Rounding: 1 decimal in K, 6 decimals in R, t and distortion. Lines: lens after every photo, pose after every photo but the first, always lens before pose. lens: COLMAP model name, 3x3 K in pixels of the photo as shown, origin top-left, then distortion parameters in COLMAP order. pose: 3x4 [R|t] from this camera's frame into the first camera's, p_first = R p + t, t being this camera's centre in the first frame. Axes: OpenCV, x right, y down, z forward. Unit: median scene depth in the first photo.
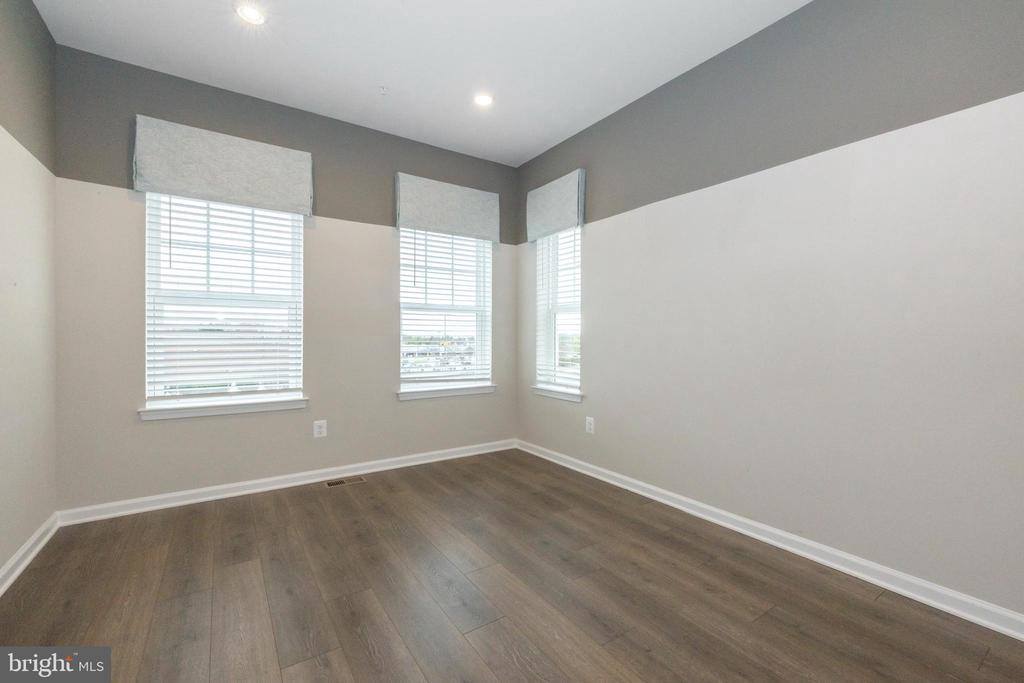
lens RADIAL K [[430.1, 0, 511.3], [0, 430.1, 338.3], [0, 0, 1]] dist [0.000961, 0.000091]
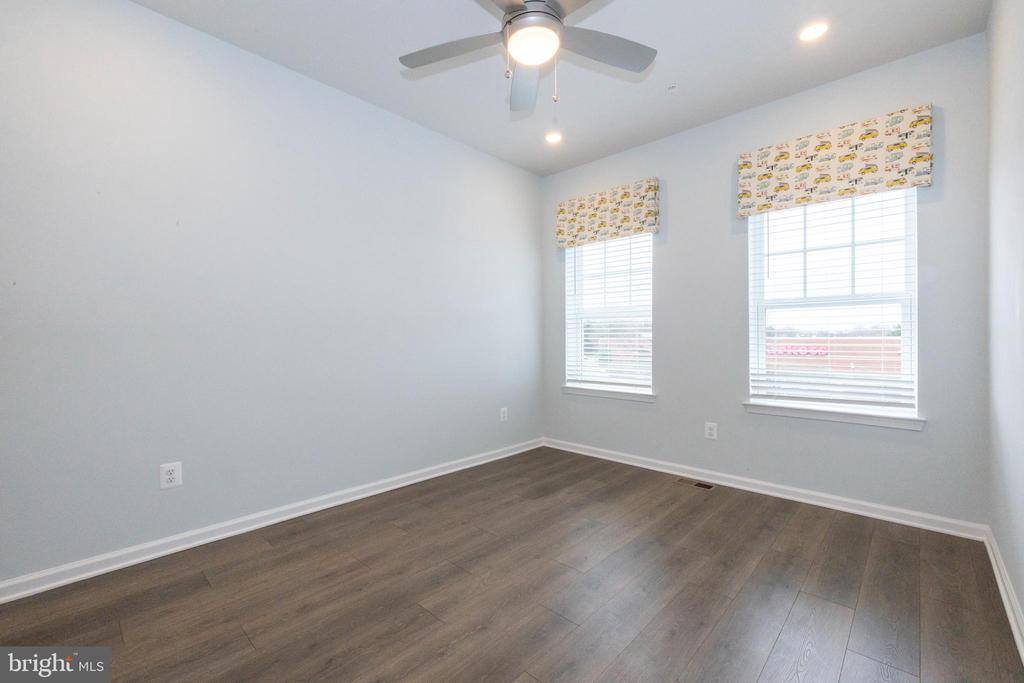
lens RADIAL K [[438.5, 0, 507.7], [0, 438.5, 338.4], [0, 0, 1]] dist [0.001245, 0.000050]
pose [[0.215632, -0.009451, -0.976429, 0.483933], [0.001227, 0.999955, -0.009408, 0.002308], [0.976474, 0.000831, 0.215634, 0.321616]]
